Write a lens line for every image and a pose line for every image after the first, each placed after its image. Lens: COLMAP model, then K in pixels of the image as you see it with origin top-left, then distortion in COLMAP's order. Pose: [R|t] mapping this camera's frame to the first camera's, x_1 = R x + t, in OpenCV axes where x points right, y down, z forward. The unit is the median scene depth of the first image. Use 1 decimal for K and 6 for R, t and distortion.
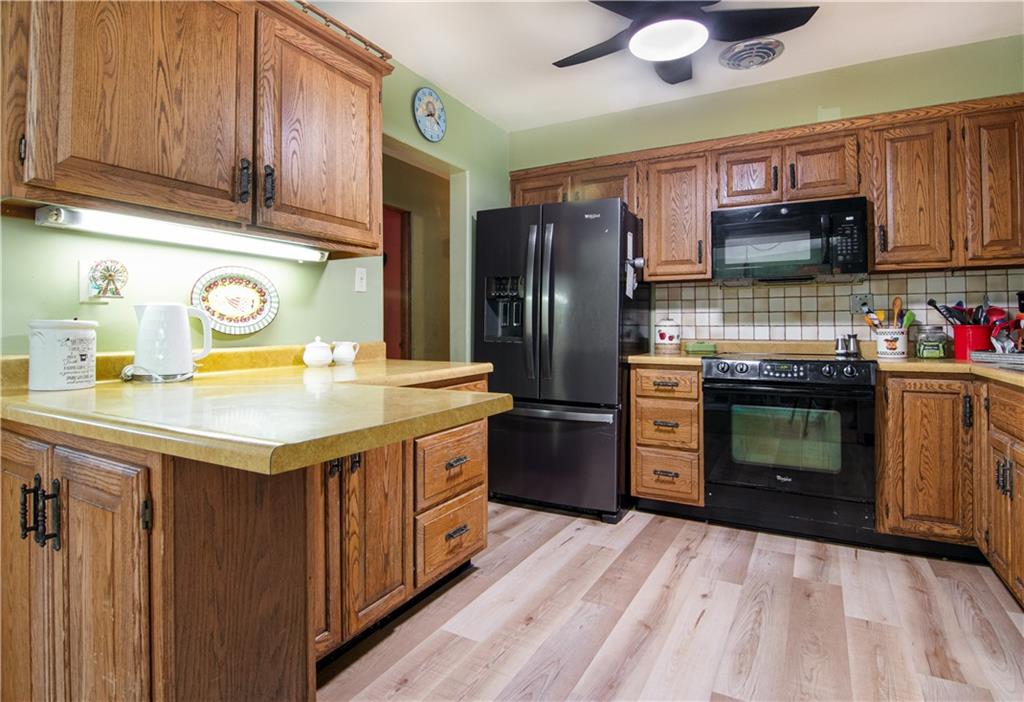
lens RADIAL K [[545.5, 0, 499.2], [0, 545.5, 317.9], [0, 0, 1]] dist [-0.019105, -0.004262]
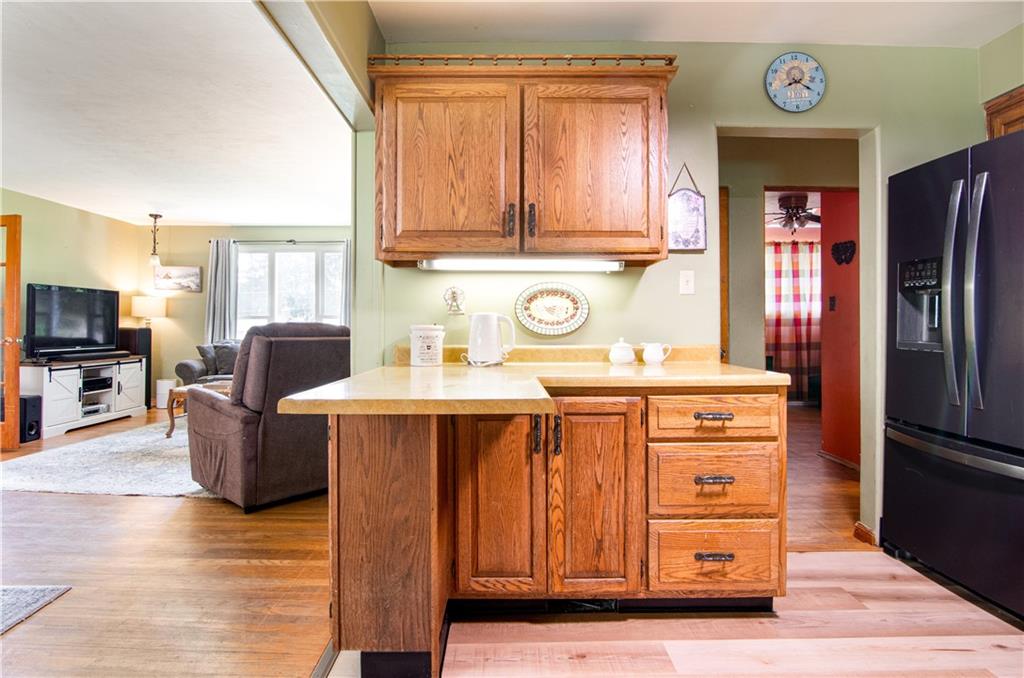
lens RADIAL K [[509.9, 0, 487.9], [0, 509.9, 323.5], [0, 0, 1]] dist [-0.015830, -0.003825]
pose [[0.491043, -0.005420, -0.871118, 0.465354], [0.014199, 0.999898, 0.001782, -0.000759], [0.871019, -0.013244, 0.491070, 0.258561]]
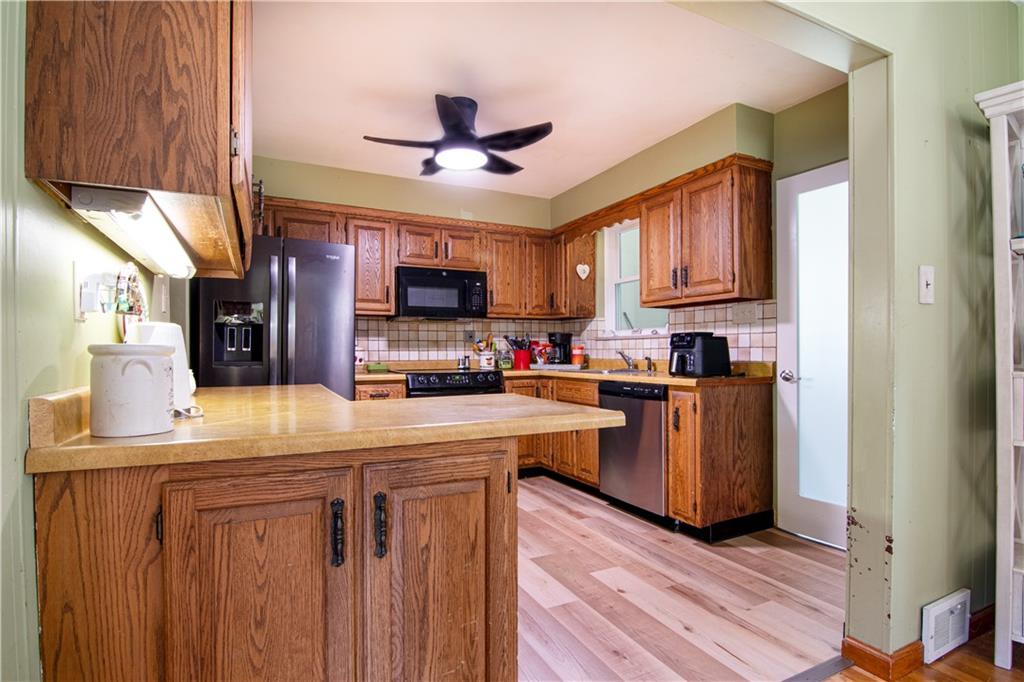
lens RADIAL K [[509.9, 0, 508.6], [0, 509.9, 347.4], [0, 0, 1]] dist [-0.015830, -0.003825]
pose [[0.550522, 0.002991, 0.834815, -0.748072], [-0.009170, 0.999955, 0.002464, 0.001634], [-0.834770, -0.009012, 0.550525, 0.108102]]
